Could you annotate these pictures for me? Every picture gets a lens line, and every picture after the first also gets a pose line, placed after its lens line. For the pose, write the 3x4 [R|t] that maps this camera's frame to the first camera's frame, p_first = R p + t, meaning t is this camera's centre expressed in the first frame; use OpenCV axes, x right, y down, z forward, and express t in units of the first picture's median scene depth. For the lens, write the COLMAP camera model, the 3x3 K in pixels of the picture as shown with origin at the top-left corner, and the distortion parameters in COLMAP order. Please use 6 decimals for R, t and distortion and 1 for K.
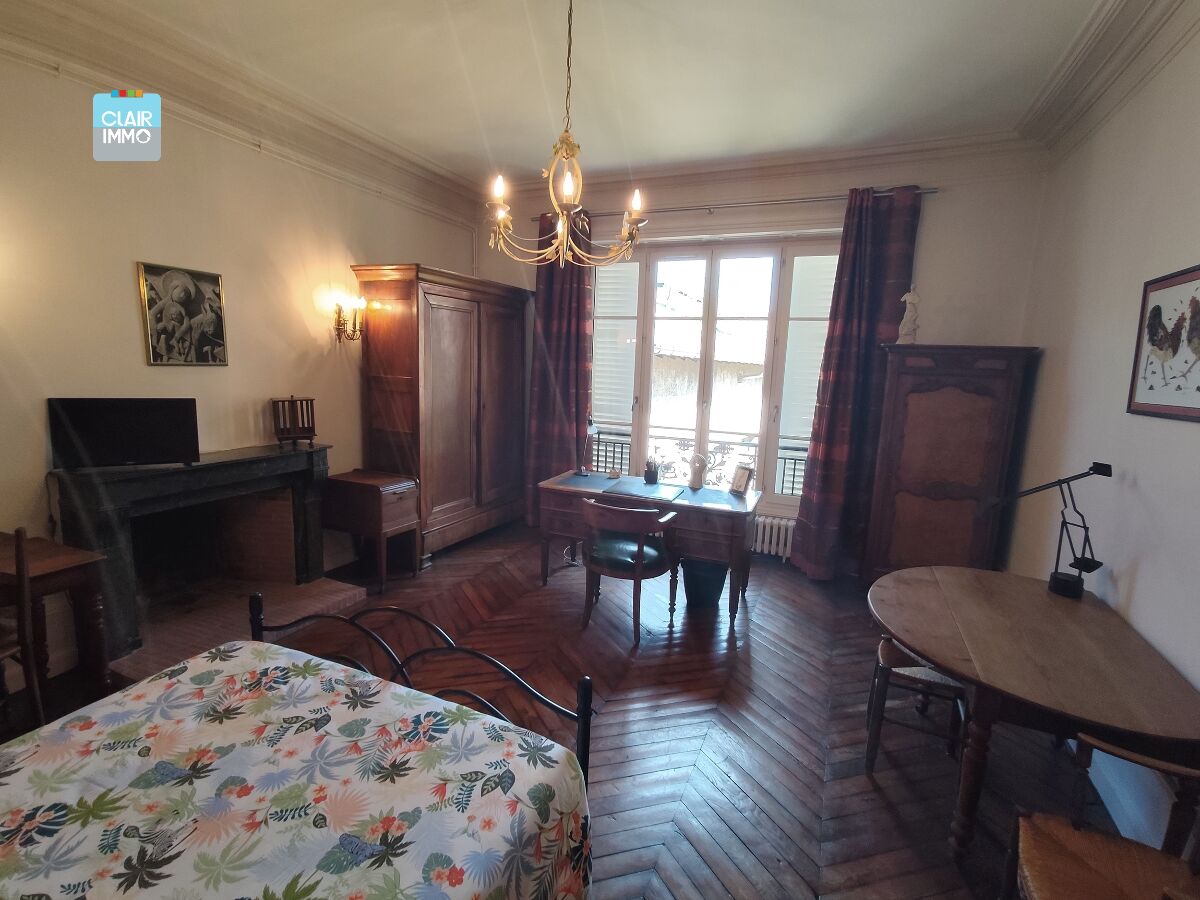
lens RADIAL K [[583.8, 0, 598.0], [0, 583.8, 448.5], [0, 0, 1]] dist [-0.006129, 0.015287]
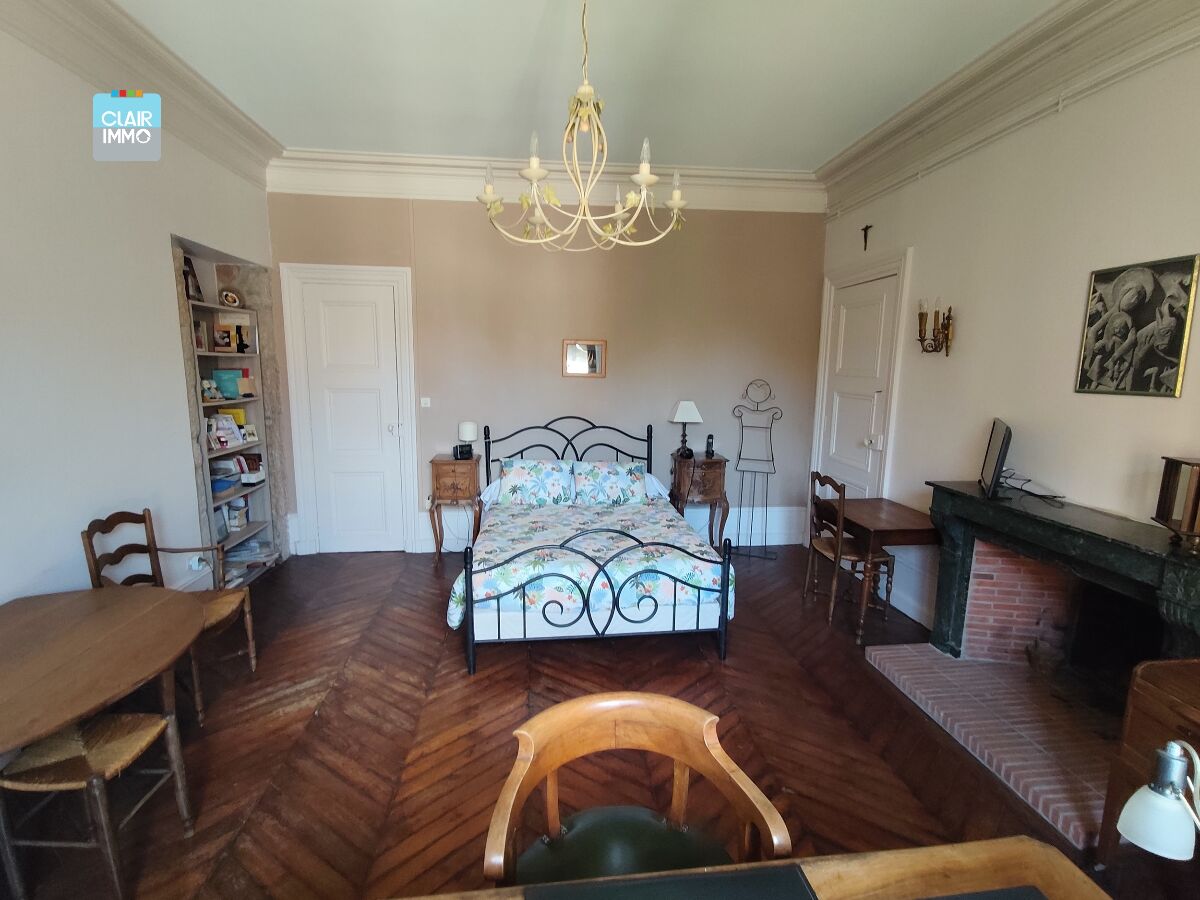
lens RADIAL K [[583.8, 0, 599.7], [0, 583.8, 454.5], [0, 0, 1]] dist [-0.006129, 0.015287]
pose [[-0.871135, 0.034444, -0.489834, 0.247843], [-0.112214, 0.957177, 0.266870, -0.194927], [0.478050, 0.287446, -0.829966, 1.333251]]
